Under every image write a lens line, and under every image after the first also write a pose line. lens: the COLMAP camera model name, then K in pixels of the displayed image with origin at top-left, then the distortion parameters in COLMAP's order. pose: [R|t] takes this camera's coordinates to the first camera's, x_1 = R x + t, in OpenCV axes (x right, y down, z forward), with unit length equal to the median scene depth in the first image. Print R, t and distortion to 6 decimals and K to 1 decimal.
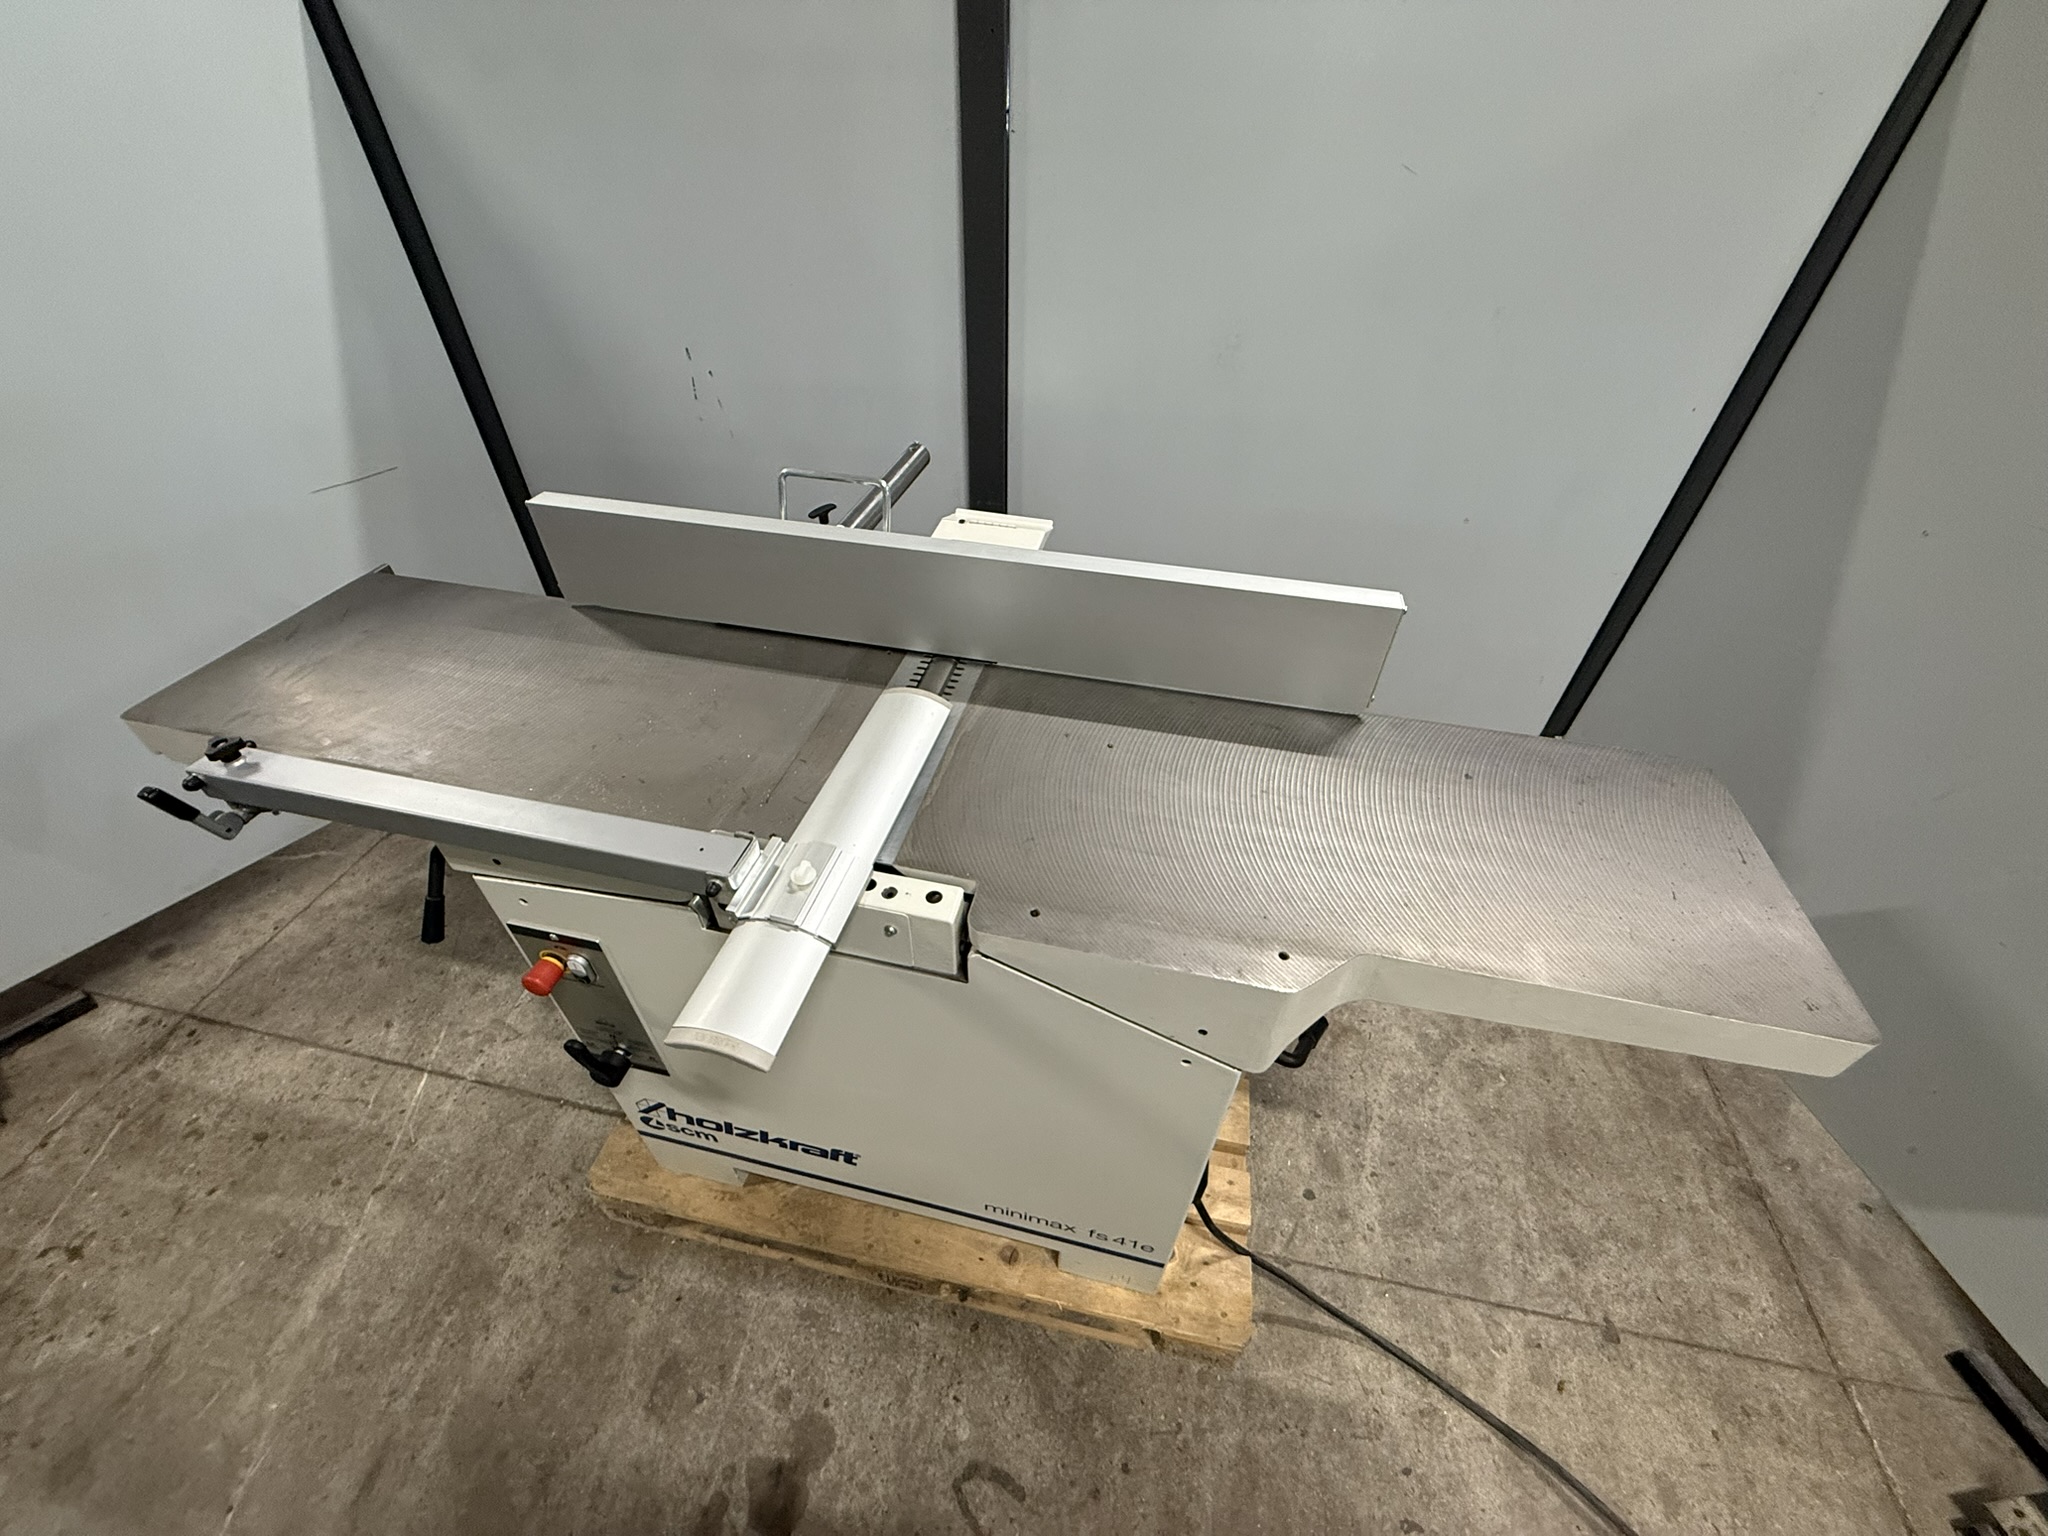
lens RADIAL K [[809.3, 0, 1021.5], [0, 809.3, 768.5], [0, 0, 1]] dist [0.001426, -0.000823]
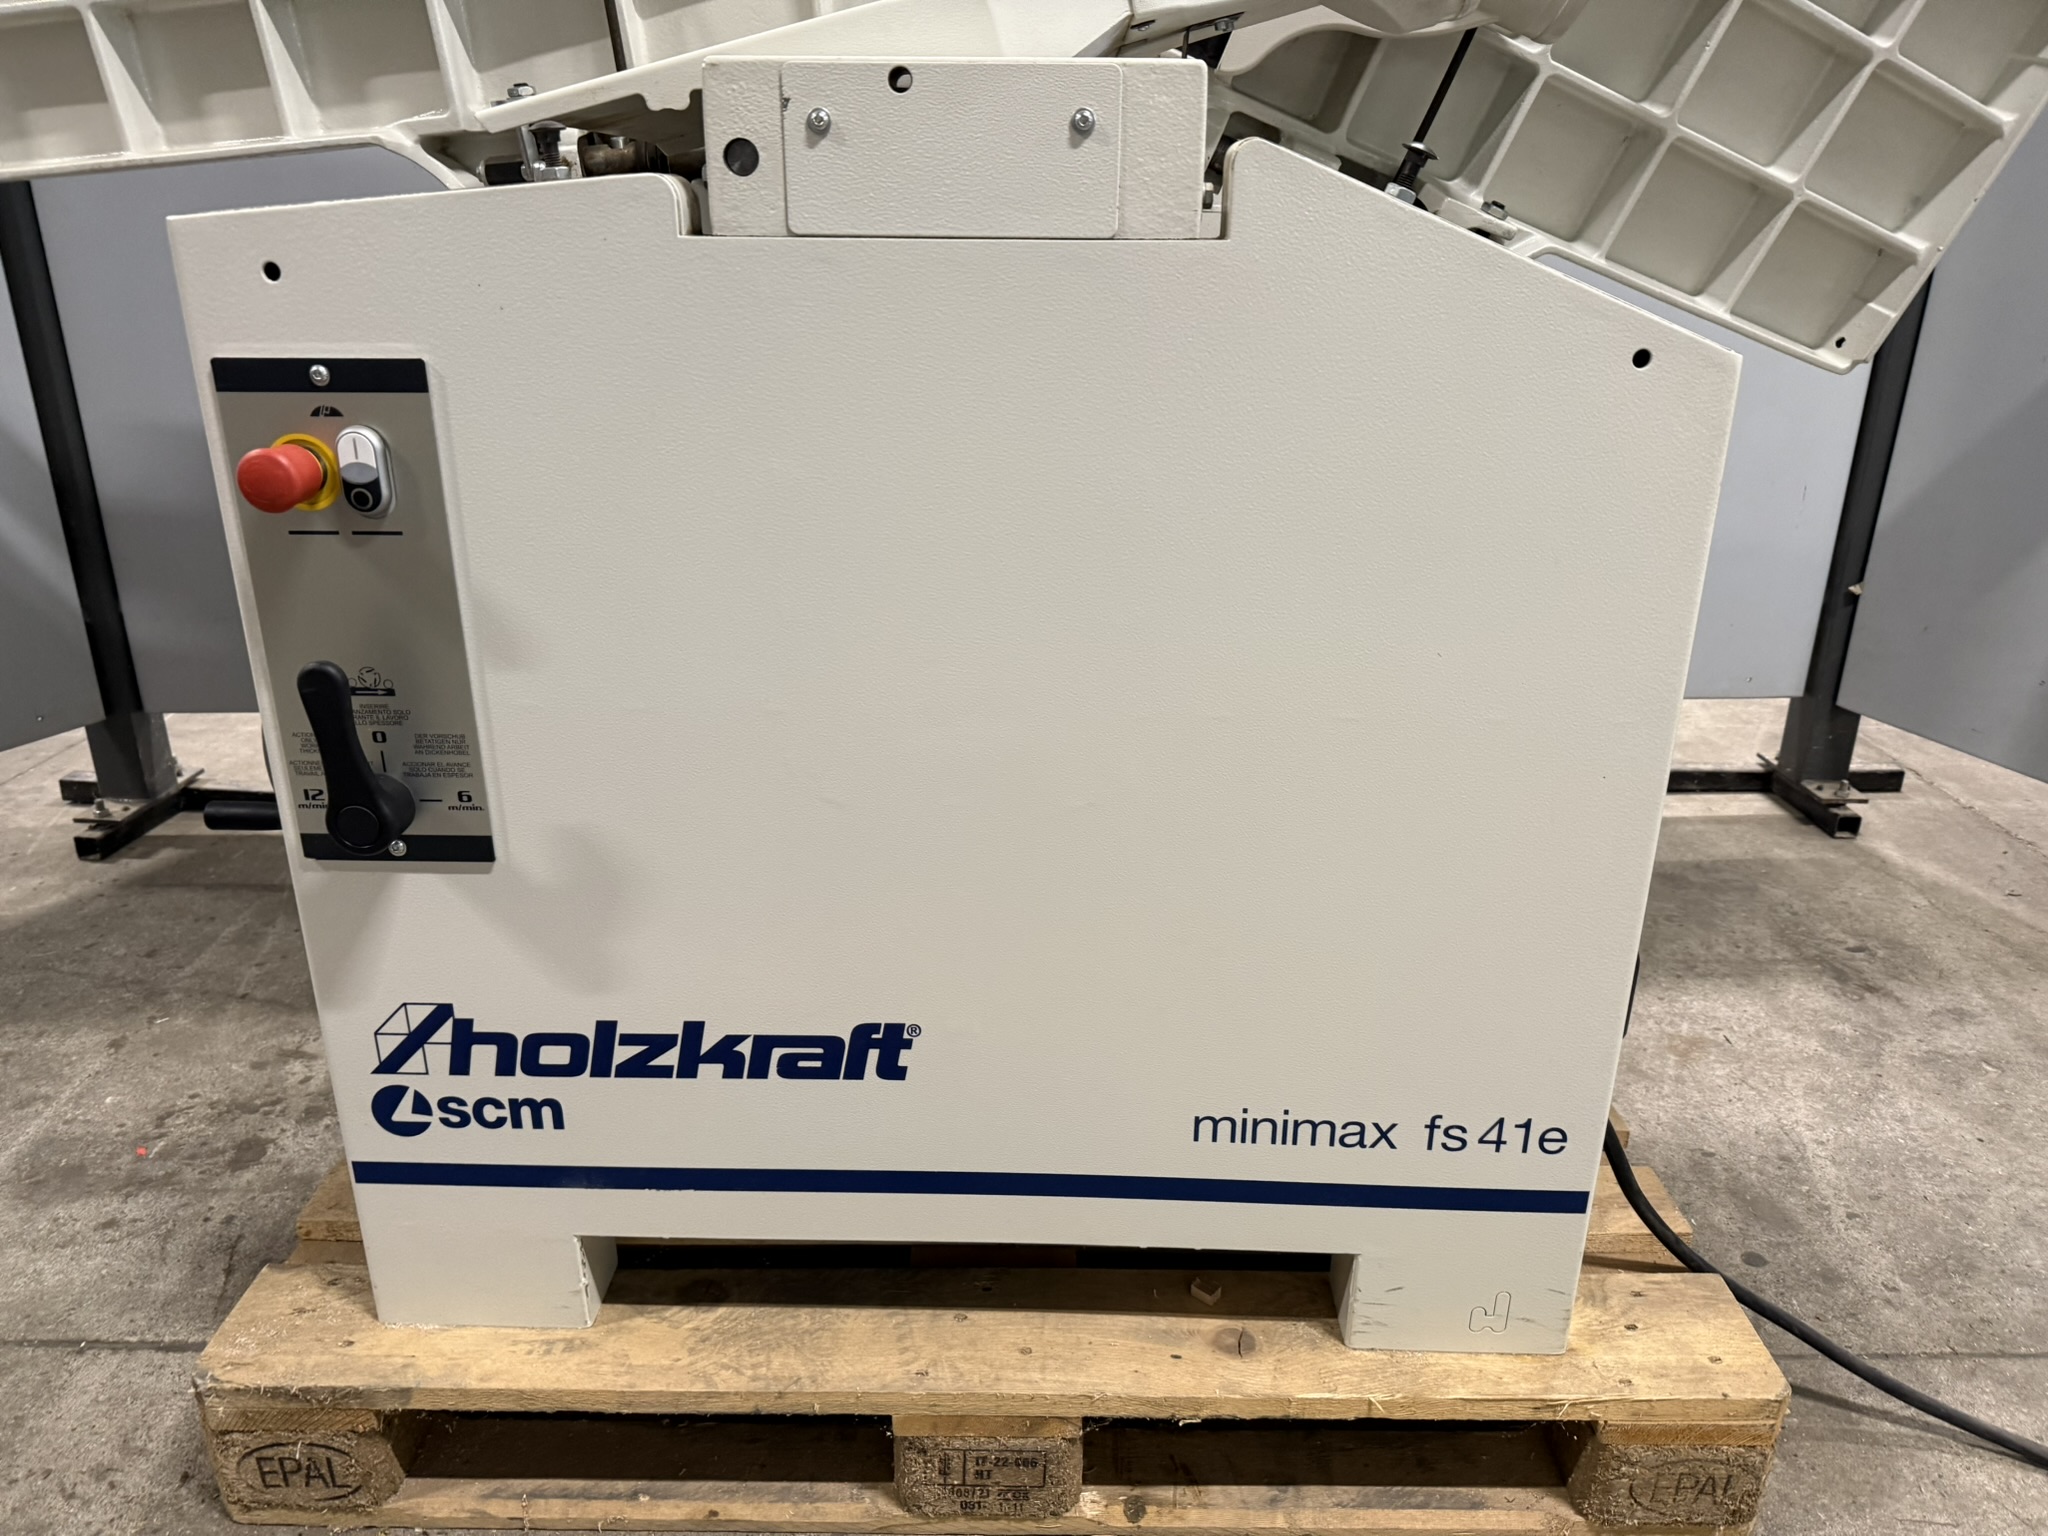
lens RADIAL K [[1444.3, 0, 1024.1], [0, 1444.3, 776.1], [0, 0, 1]] dist [0.027239, -0.038210]
pose [[0.981140, -0.079927, 0.176002, -0.226466], [0.134063, 0.937305, -0.321692, 0.509048], [-0.139256, 0.339220, 0.930343, 0.152134]]
